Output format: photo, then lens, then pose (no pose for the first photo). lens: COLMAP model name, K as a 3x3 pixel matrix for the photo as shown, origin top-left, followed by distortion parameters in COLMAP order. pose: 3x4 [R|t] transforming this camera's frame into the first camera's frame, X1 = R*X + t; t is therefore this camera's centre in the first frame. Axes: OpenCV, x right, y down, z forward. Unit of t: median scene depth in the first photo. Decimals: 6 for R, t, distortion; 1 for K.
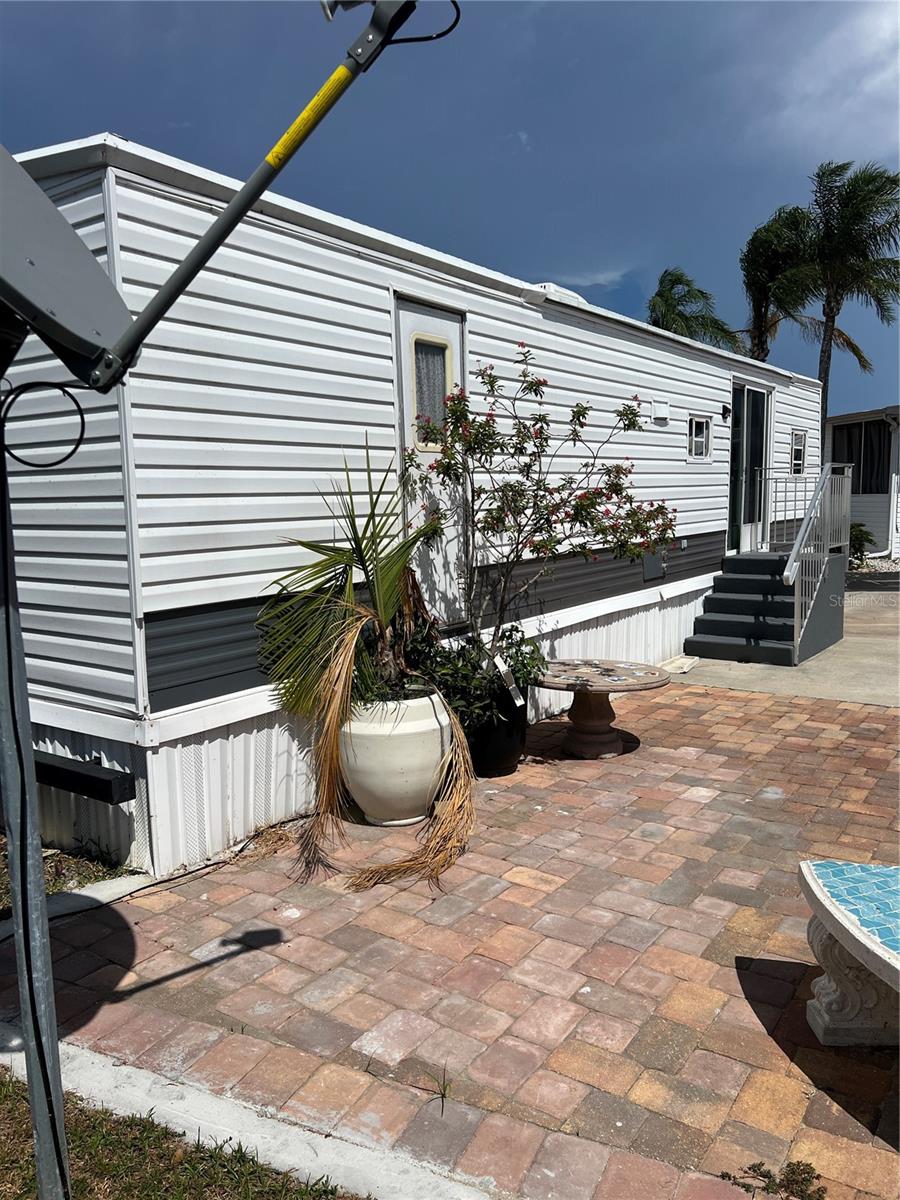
lens RADIAL K [[910.7, 0, 425.7], [0, 910.7, 602.8], [0, 0, 1]] dist [0.030964, -0.041373]
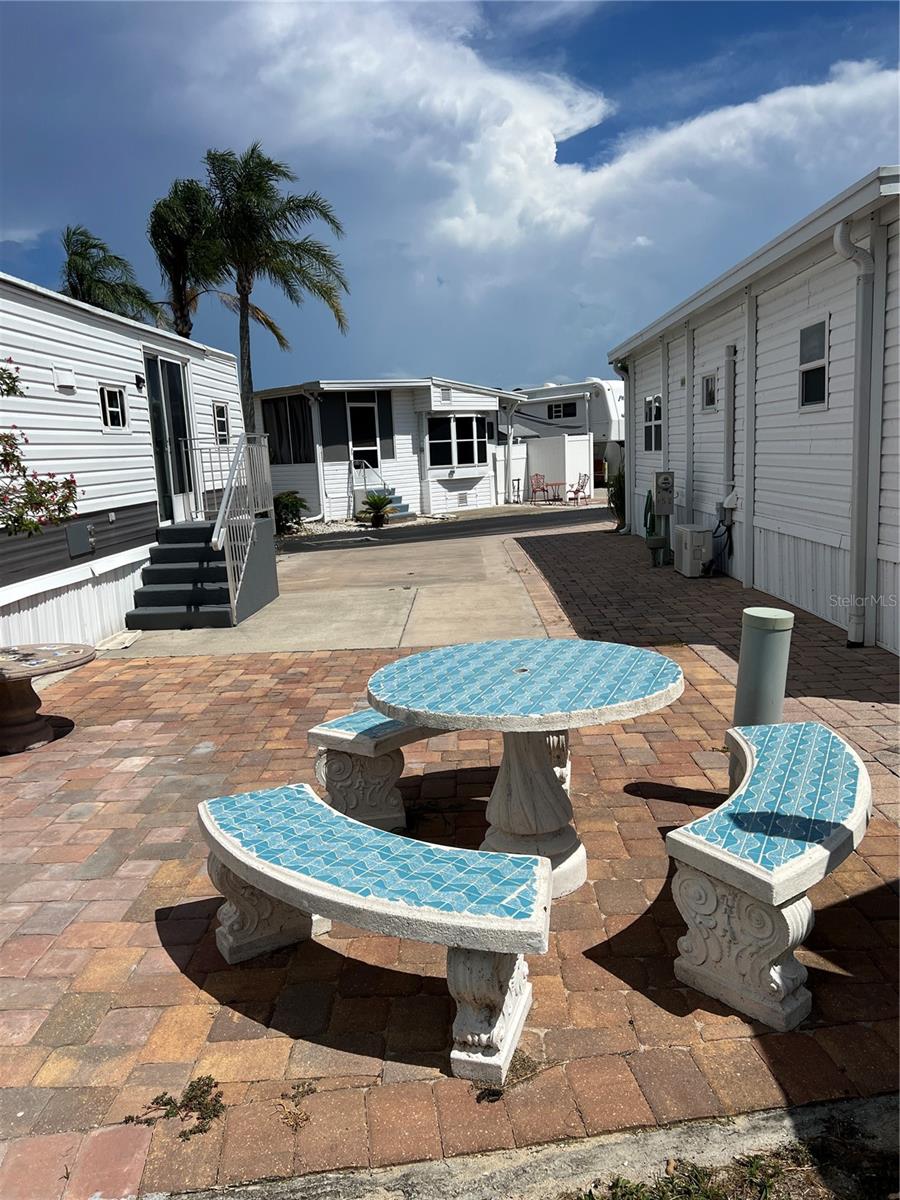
lens RADIAL K [[910.7, 0, 449.1], [0, 910.7, 611.1], [0, 0, 1]] dist [0.030964, -0.041373]
pose [[0.826290, -0.119353, 0.550454, 0.047109], [0.099682, 0.992852, 0.065644, 0.010605], [-0.554354, 0.000629, 0.832281, -0.019923]]
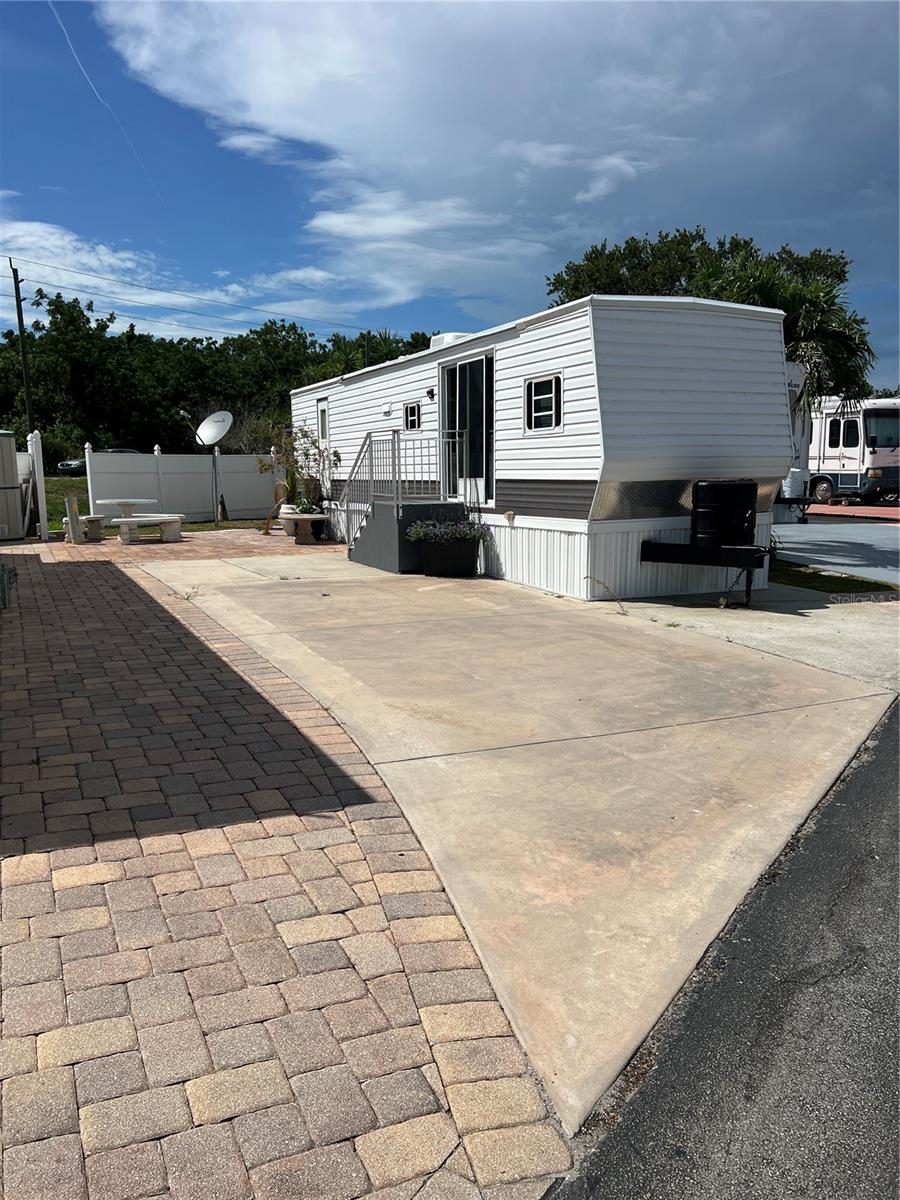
lens RADIAL K [[910.7, 0, 450.1], [0, 910.7, 601.4], [0, 0, 1]] dist [0.030964, -0.041373]
pose [[-0.482734, 0.146413, -0.863442, 2.471440], [-0.088321, 0.972760, 0.214329, -0.321559], [0.871302, 0.179724, -0.456653, 2.731925]]
